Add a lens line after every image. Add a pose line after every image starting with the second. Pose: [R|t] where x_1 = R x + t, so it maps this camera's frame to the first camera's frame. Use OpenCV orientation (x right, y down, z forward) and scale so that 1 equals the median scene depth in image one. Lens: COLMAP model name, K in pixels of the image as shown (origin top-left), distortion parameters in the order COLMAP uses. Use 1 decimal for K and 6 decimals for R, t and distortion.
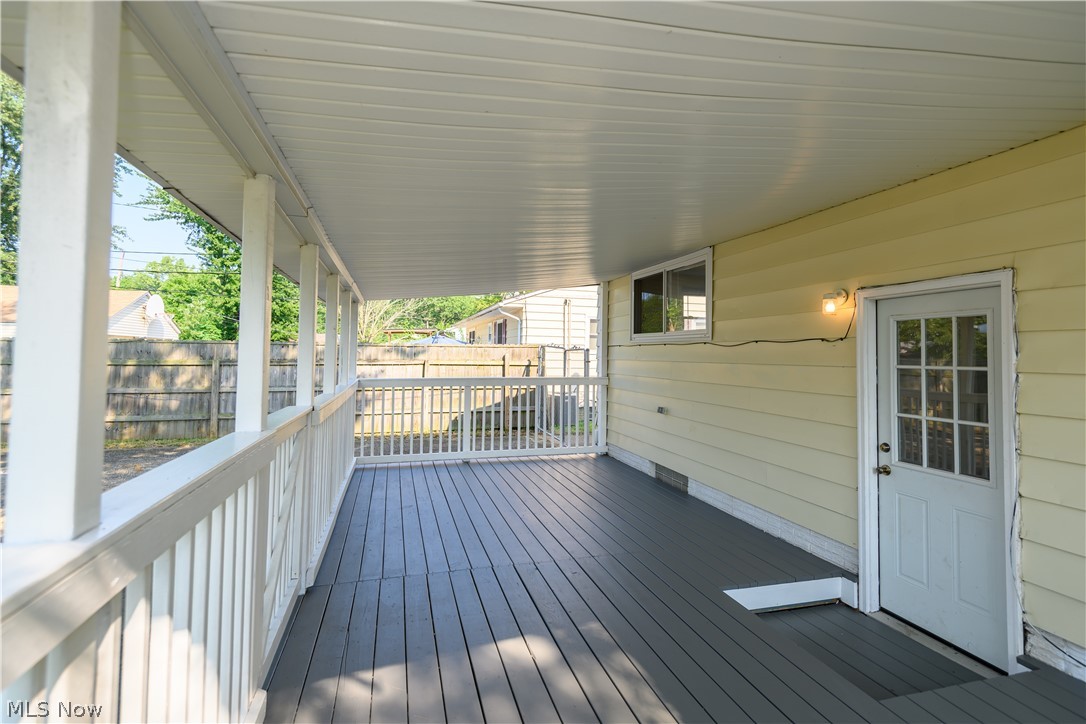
lens RADIAL K [[500.5, 0, 540.2], [0, 500.5, 359.2], [0, 0, 1]] dist [0.016691, -0.009401]
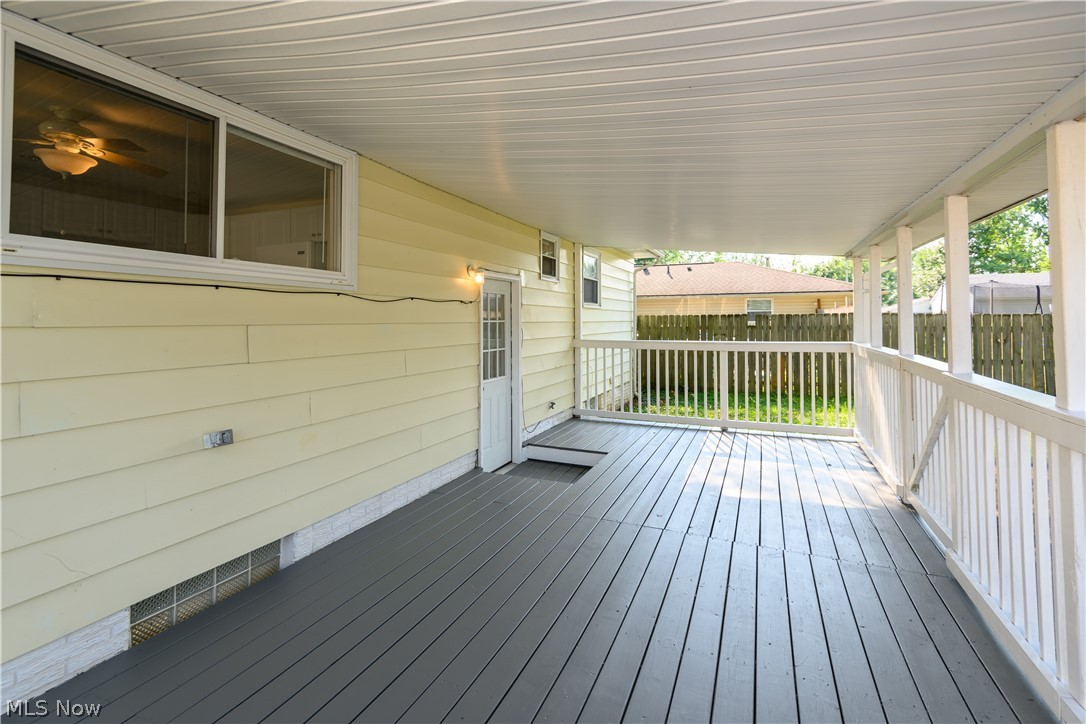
lens RADIAL K [[498.8, 0, 543.0], [0, 498.8, 301.4], [0, 0, 1]] dist [0.016771, -0.009023]
pose [[-0.767996, 0.016985, 0.640229, -0.414265], [0.000851, 0.999674, -0.025500, -0.007881], [-0.640454, -0.019039, -0.767760, 1.891122]]
